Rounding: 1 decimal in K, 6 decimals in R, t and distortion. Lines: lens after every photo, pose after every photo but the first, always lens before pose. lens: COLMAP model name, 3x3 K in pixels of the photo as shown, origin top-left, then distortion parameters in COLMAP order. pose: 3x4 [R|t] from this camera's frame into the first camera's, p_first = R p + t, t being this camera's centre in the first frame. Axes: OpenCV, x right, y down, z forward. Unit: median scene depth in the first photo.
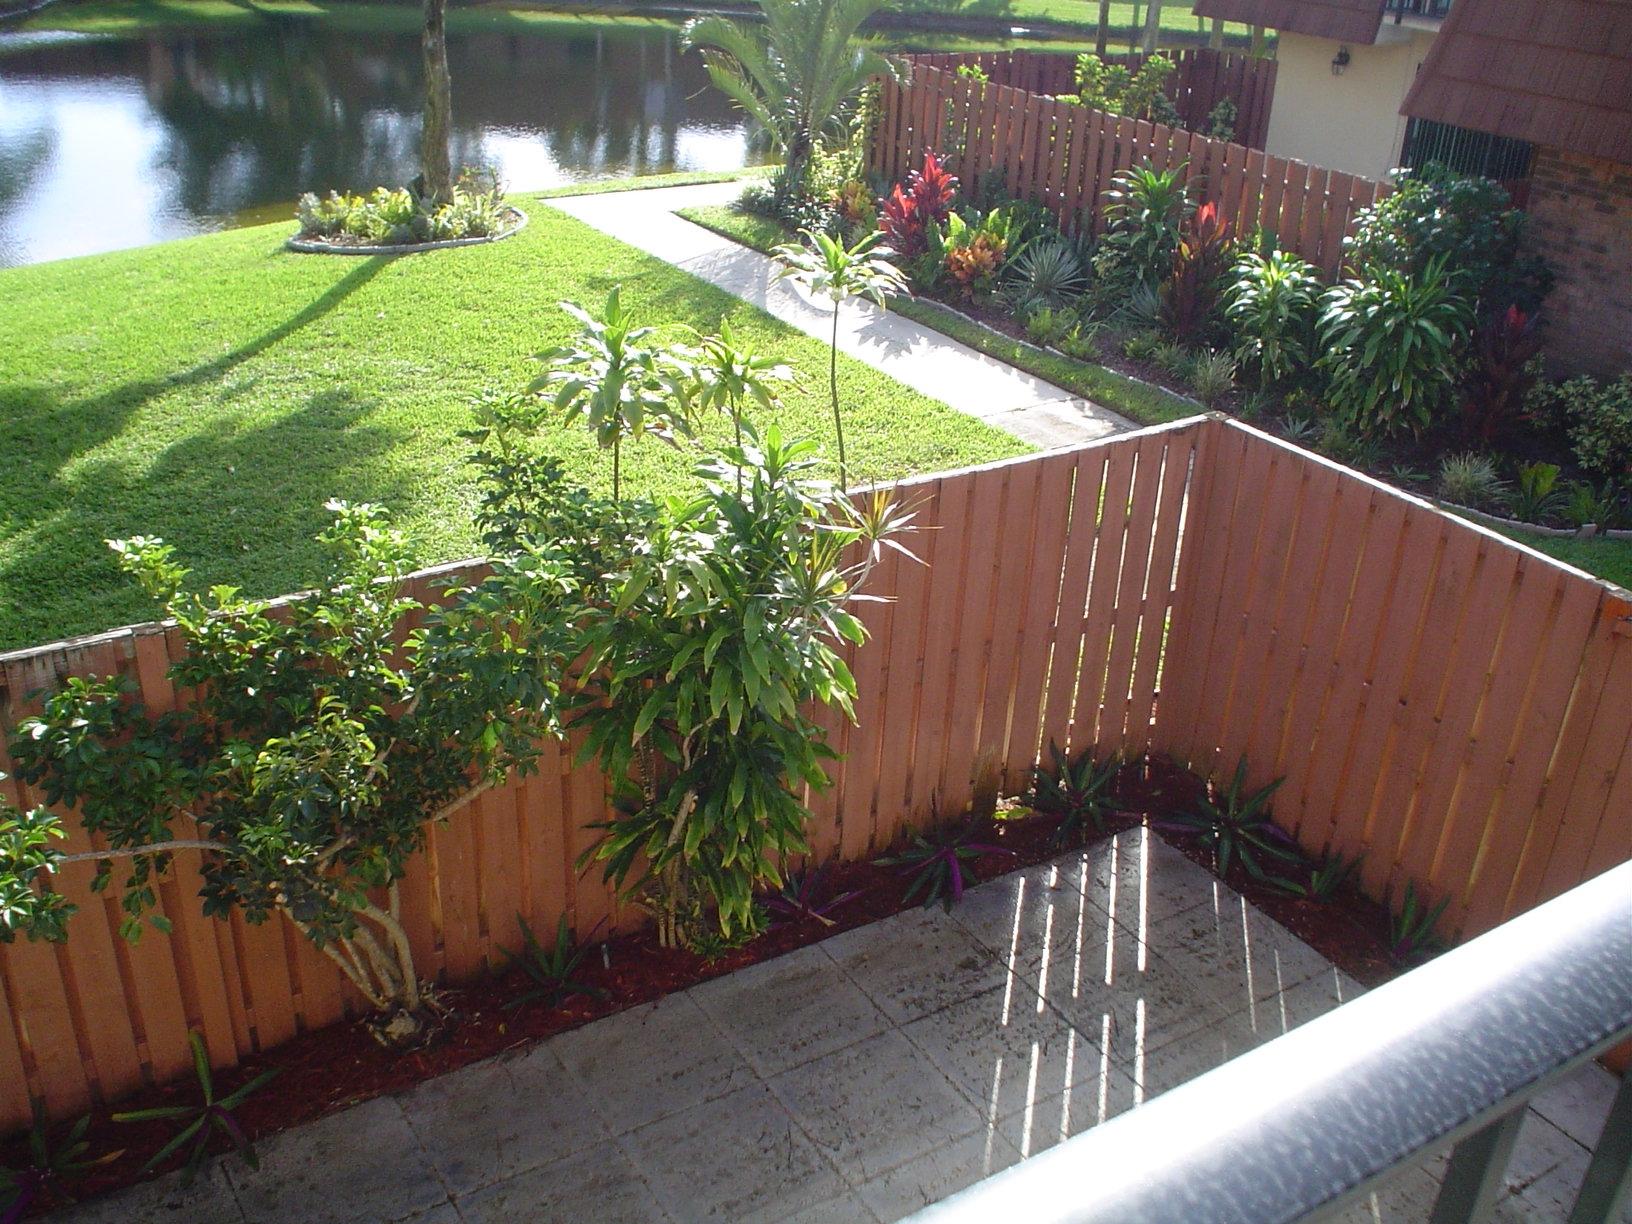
lens RADIAL K [[1587.9, 0, 812.3], [0, 1587.9, 603.2], [0, 0, 1]] dist [-0.125837, 0.097544]
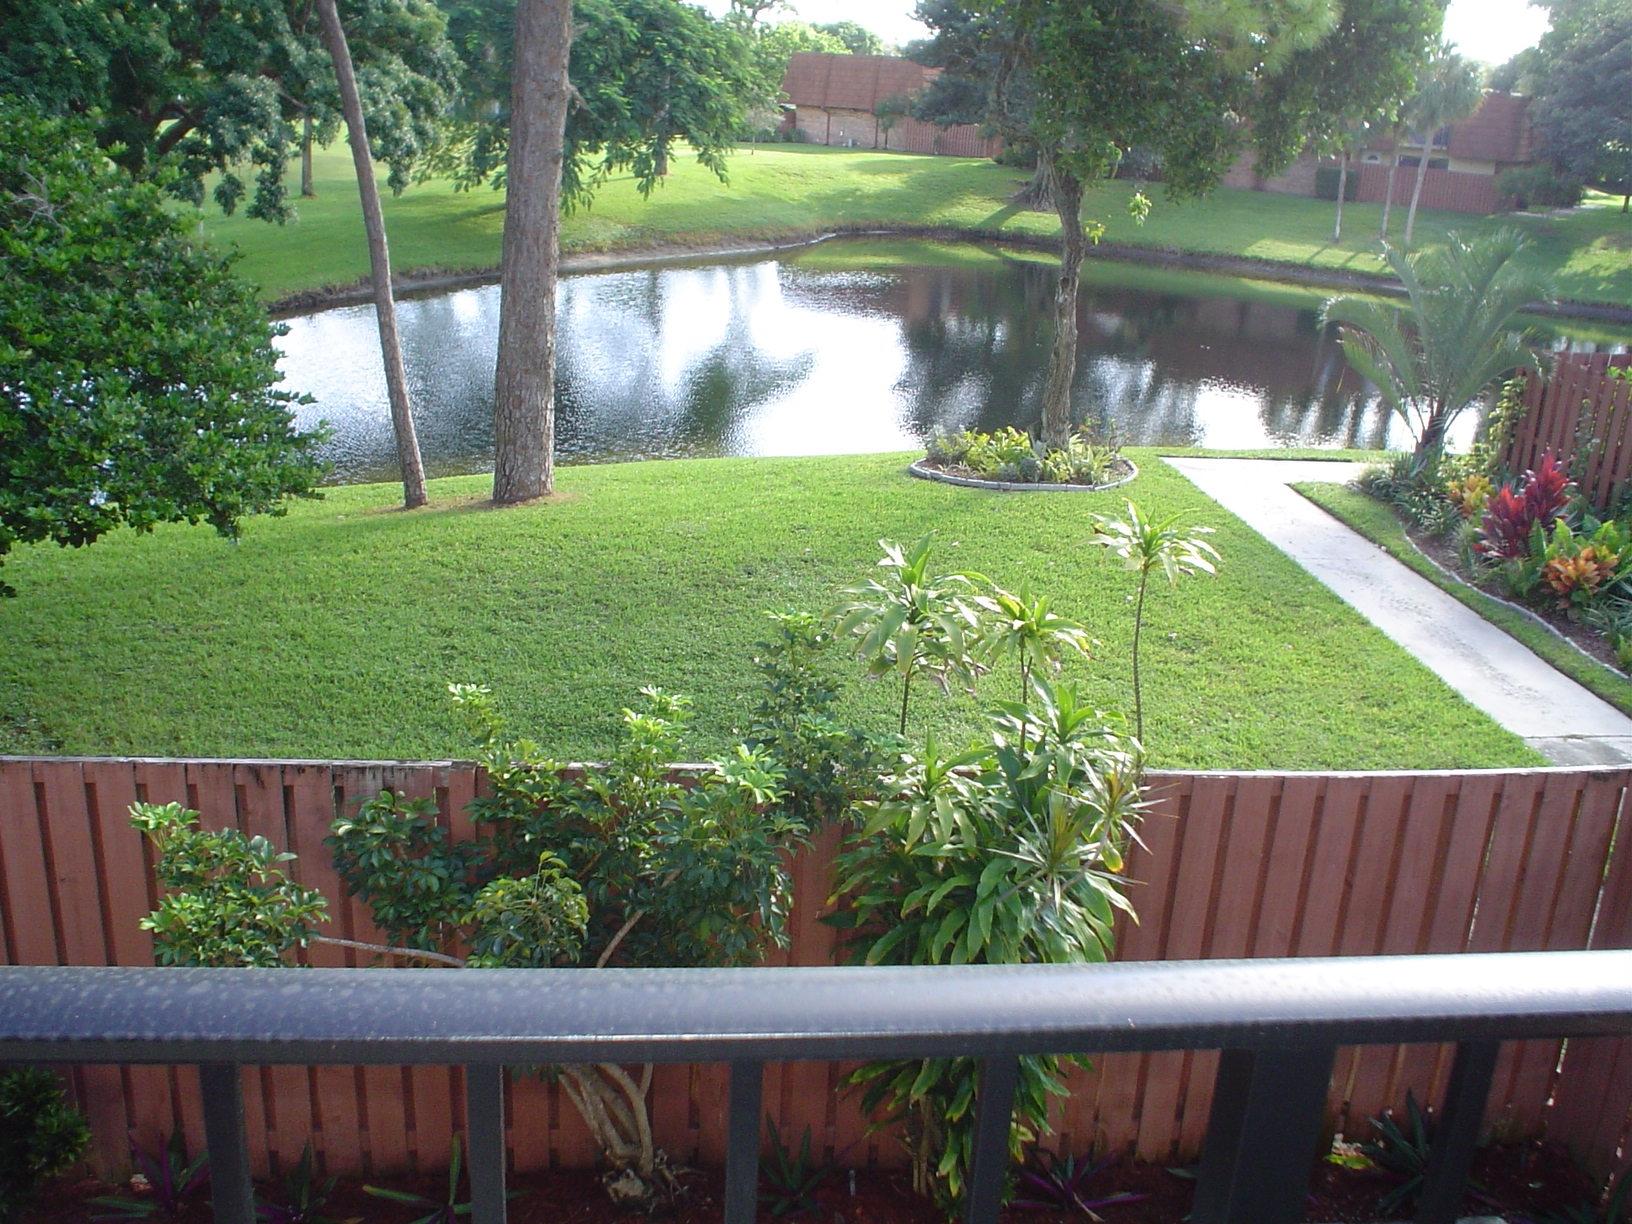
lens RADIAL K [[1587.9, 0, 812.3], [0, 1587.9, 603.2], [0, 0, 1]] dist [-0.125837, 0.097544]
pose [[0.894956, 0.142610, -0.422749, 0.088949], [-0.206740, 0.972227, -0.109698, -0.007979], [0.395364, 0.185574, 0.899583, 0.012293]]
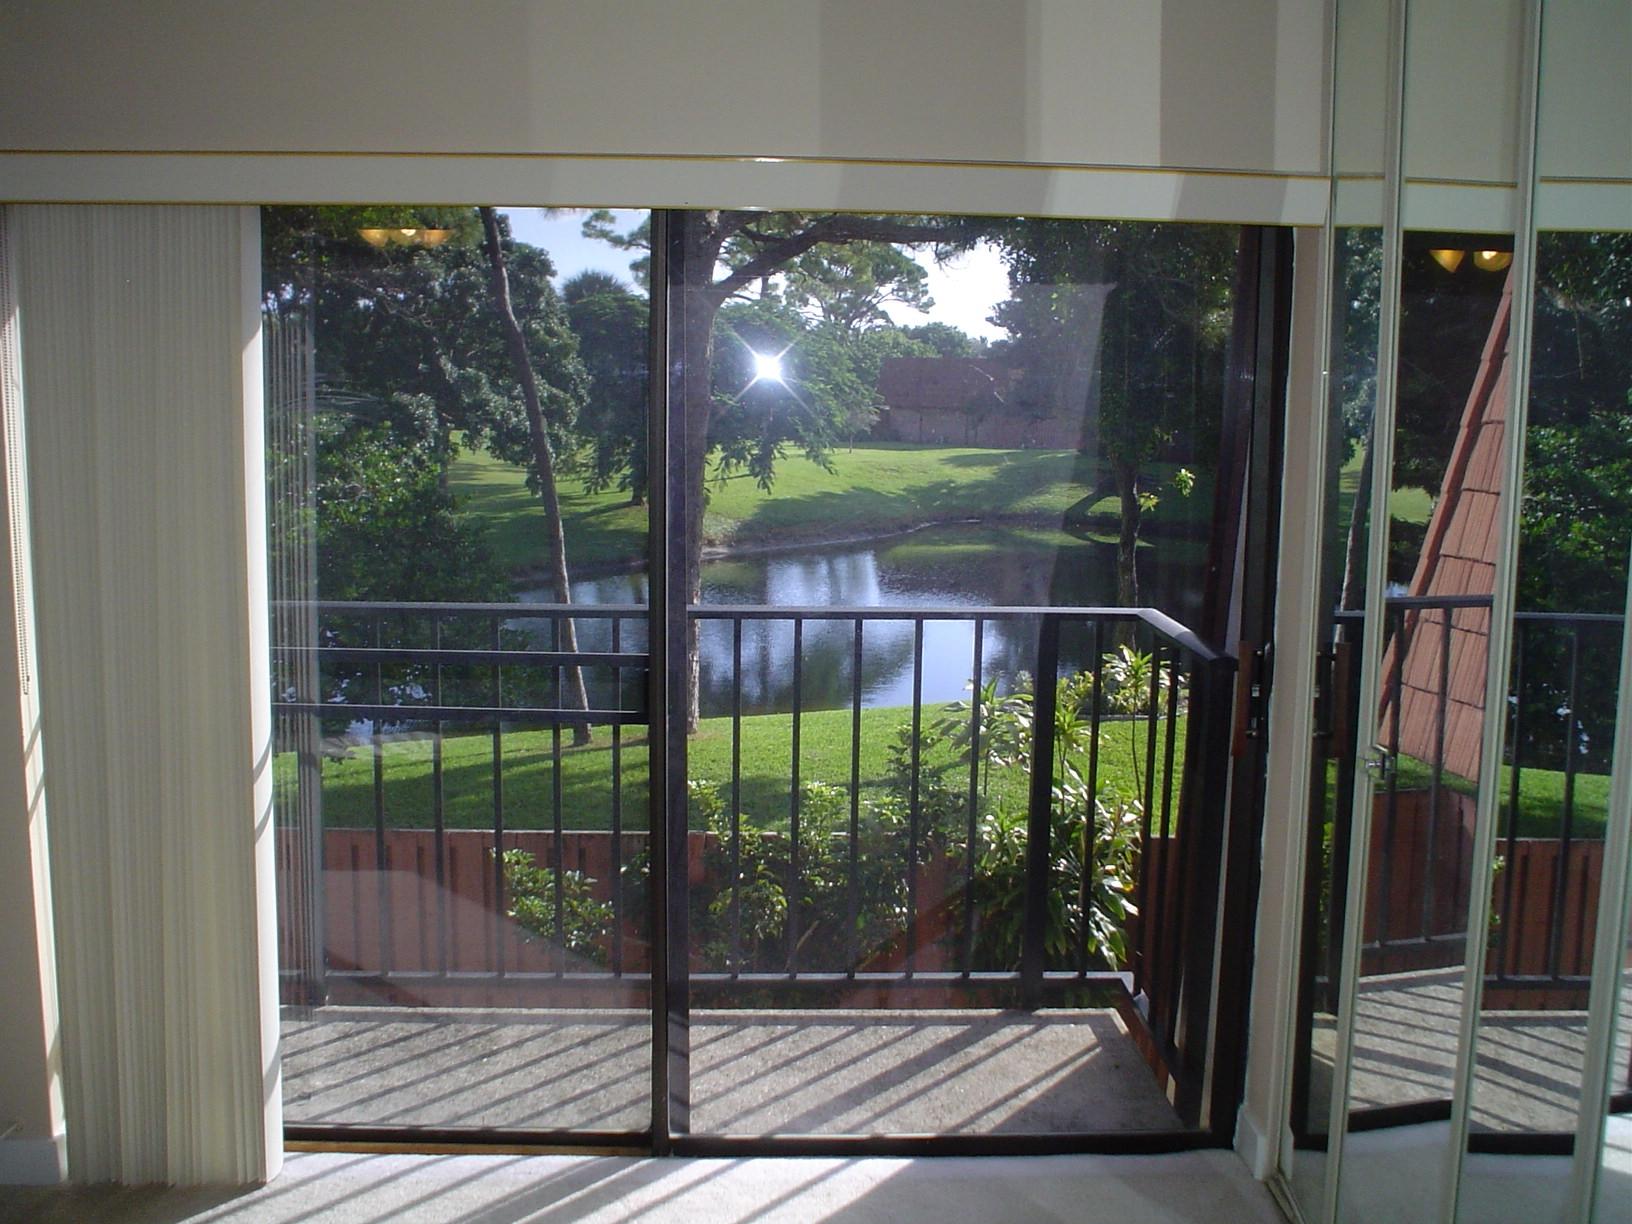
lens RADIAL K [[1587.9, 0, 812.3], [0, 1587.9, 603.2], [0, 0, 1]] dist [-0.125837, 0.097544]
pose [[0.867481, 0.040814, -0.495793, 0.179281], [-0.200440, 0.940826, -0.273258, 0.075613], [0.455302, 0.336423, 0.824330, -0.158723]]
